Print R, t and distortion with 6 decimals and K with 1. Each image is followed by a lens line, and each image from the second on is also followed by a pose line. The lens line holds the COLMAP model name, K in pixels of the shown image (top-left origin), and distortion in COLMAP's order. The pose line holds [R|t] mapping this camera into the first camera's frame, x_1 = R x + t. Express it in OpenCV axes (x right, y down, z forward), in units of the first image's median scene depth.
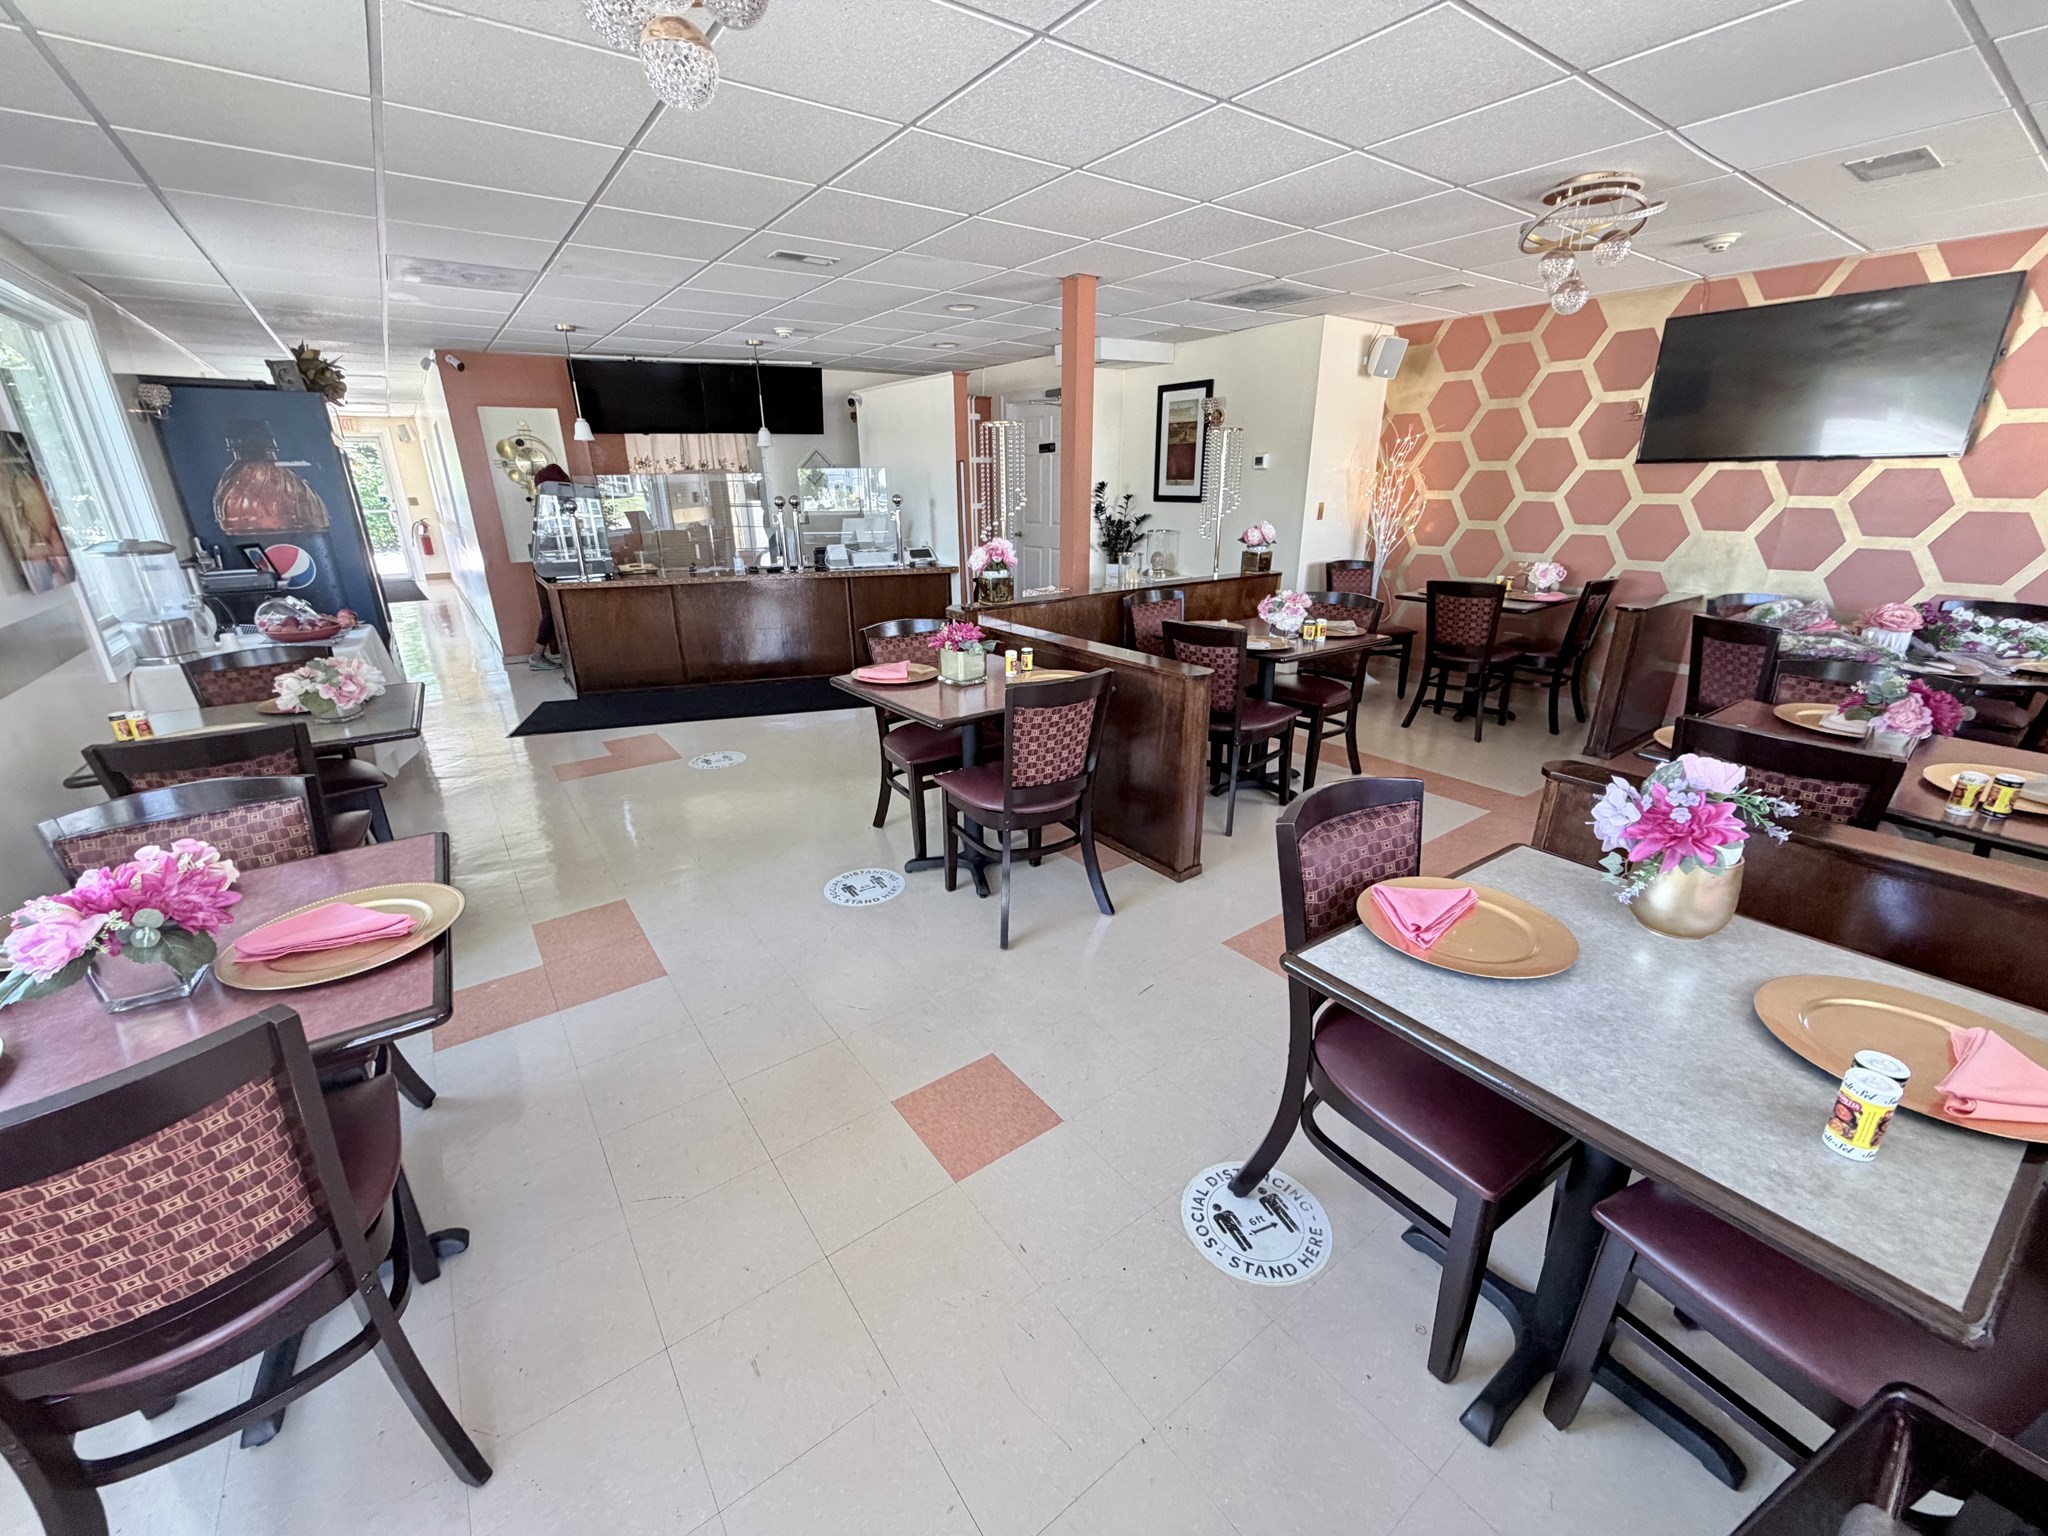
lens RADIAL K [[816.7, 0, 1017.8], [0, 816.7, 770.5], [0, 0, 1]] dist [0.000725, 0.000161]
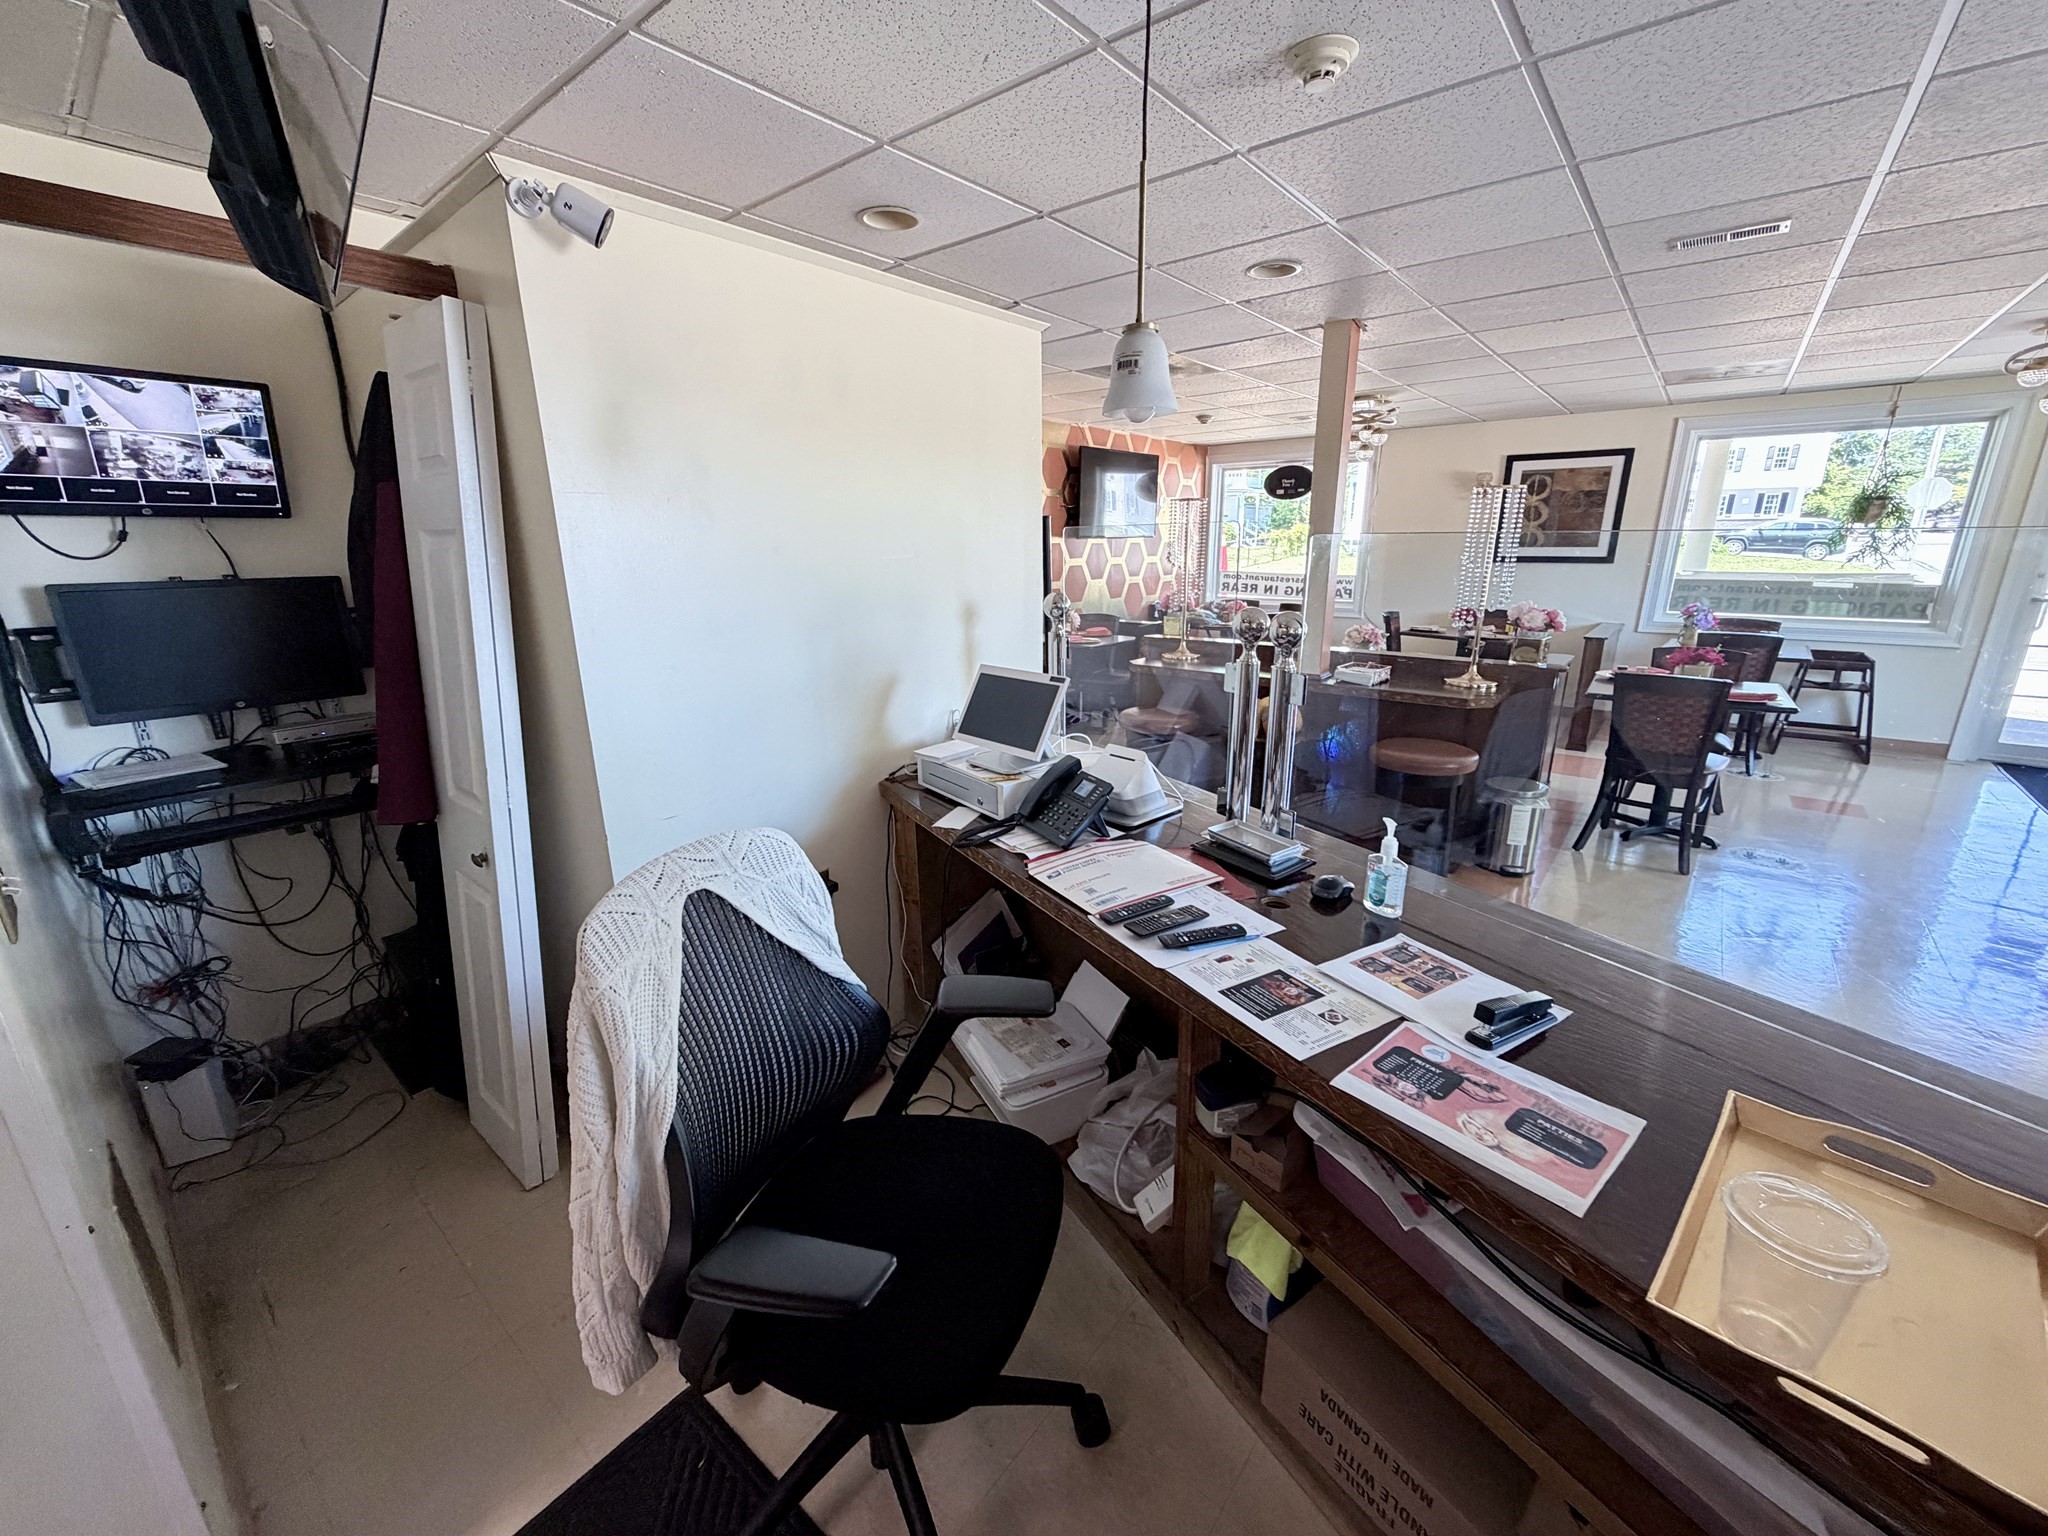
lens RADIAL K [[816.7, 0, 1017.8], [0, 816.7, 770.5], [0, 0, 1]] dist [0.000725, 0.000161]
pose [[-0.253009, -0.251718, 0.934144, -0.675792], [0.341066, 0.880362, 0.329602, -0.510631], [-0.905351, 0.401997, -0.136887, 1.410890]]
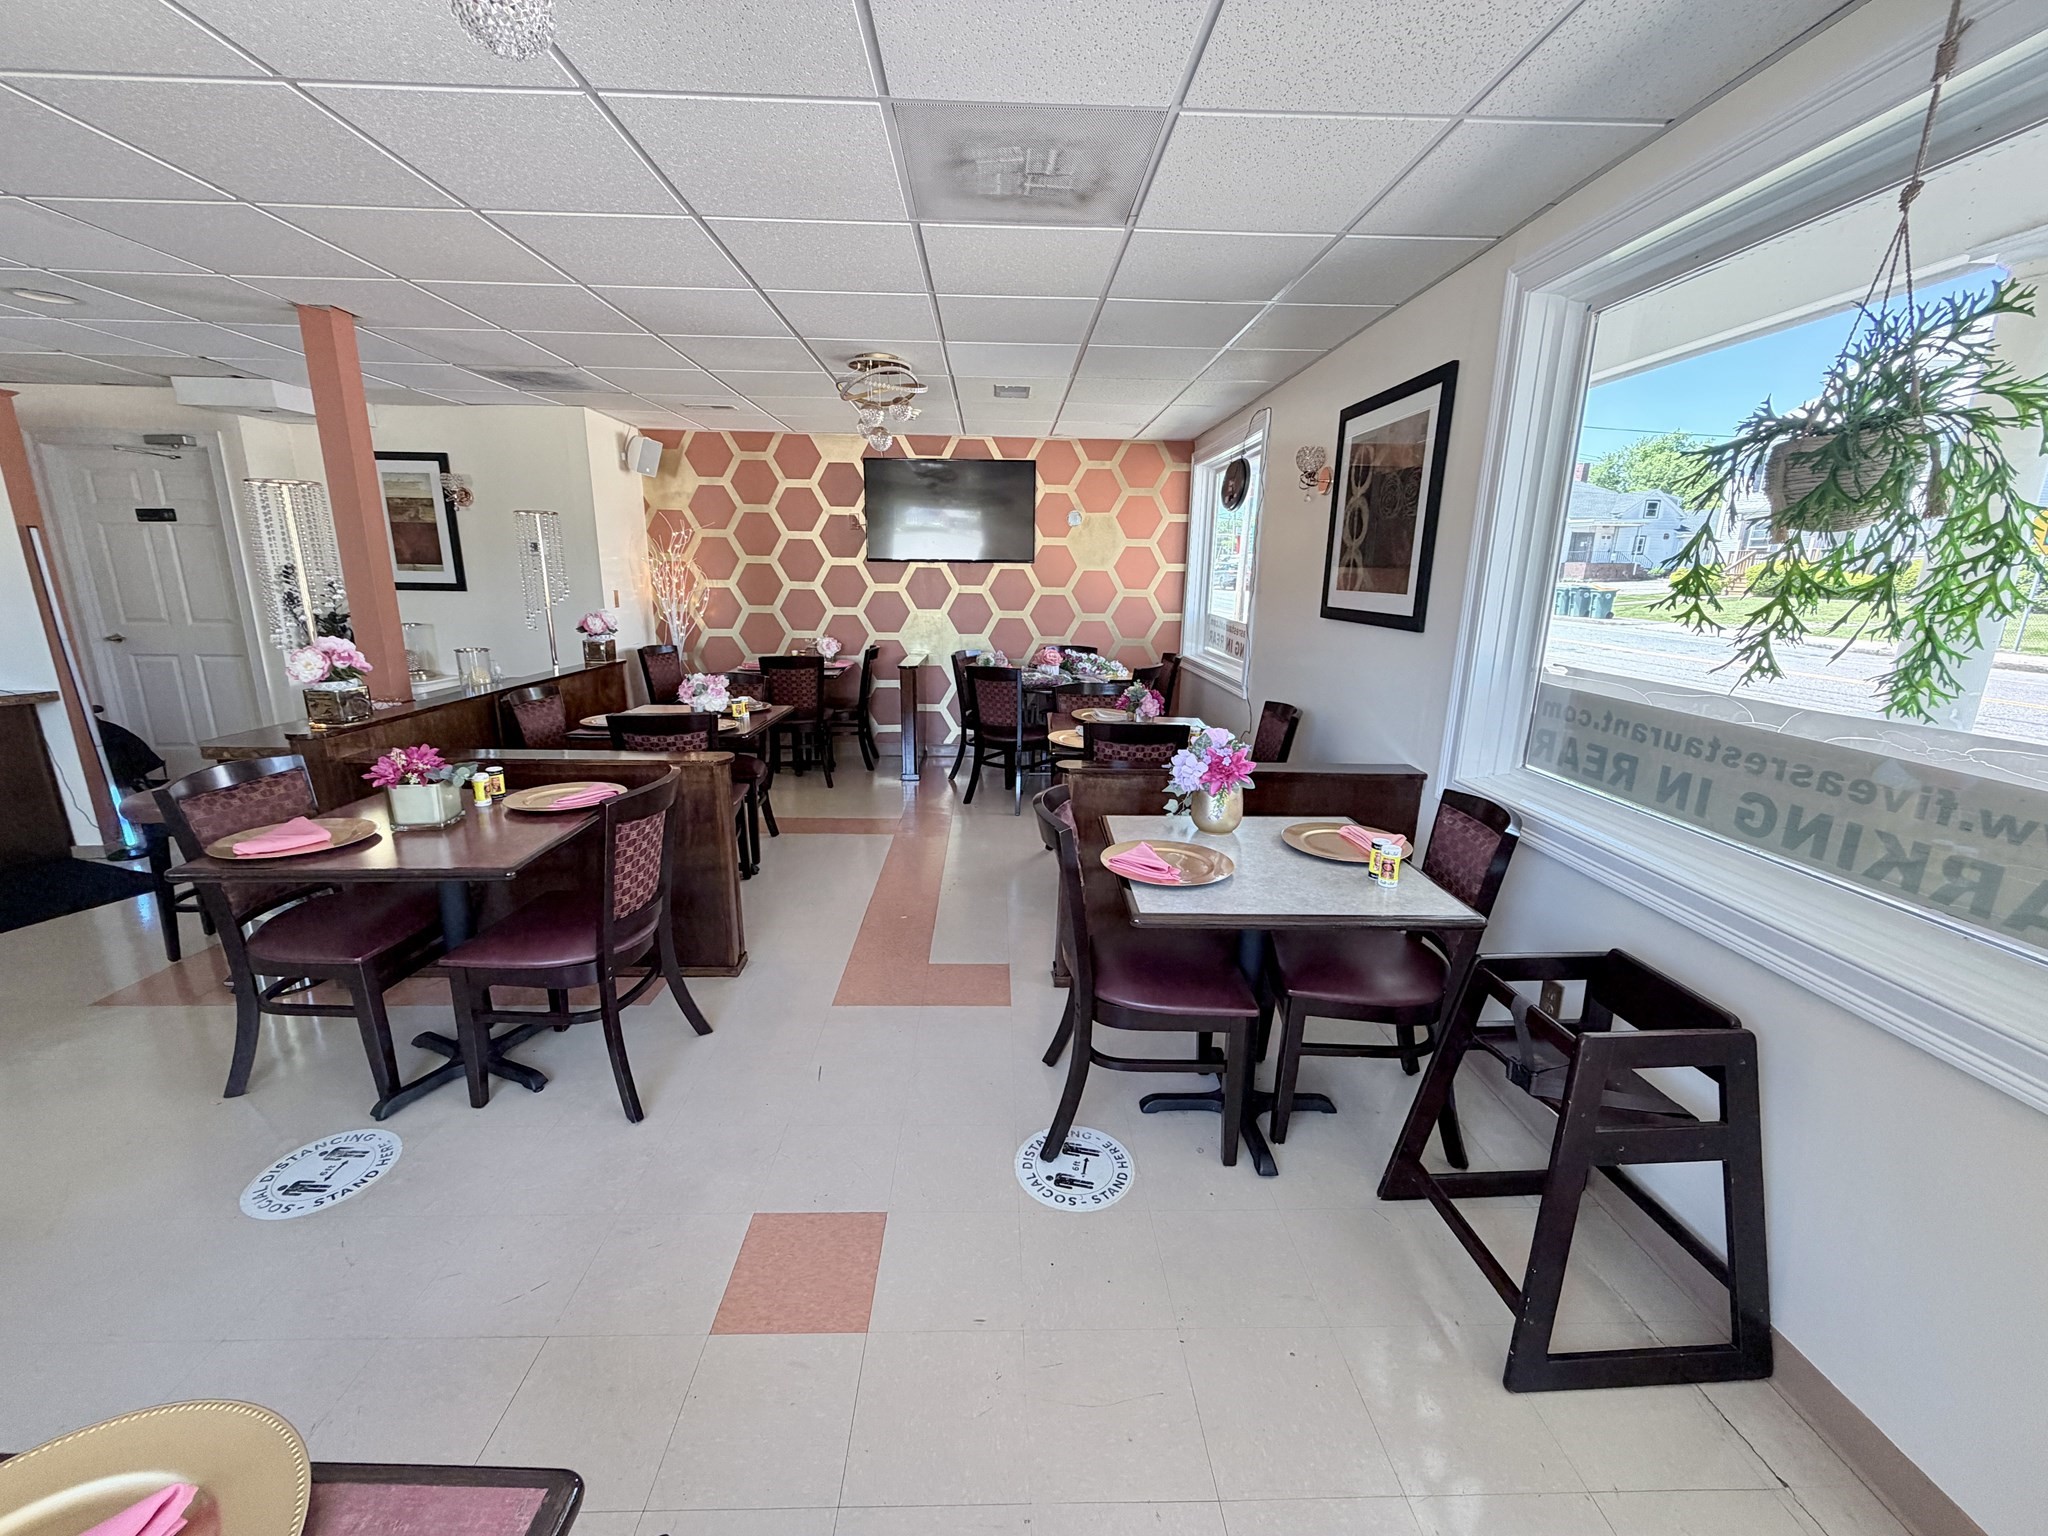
lens RADIAL K [[816.7, 0, 1017.8], [0, 816.7, 770.5], [0, 0, 1]] dist [0.000725, 0.000161]
pose [[0.563510, -0.179554, 0.806361, -0.225225], [0.260469, 0.964924, 0.032838, -0.026990], [-0.783972, 0.191527, 0.590512, 0.088048]]
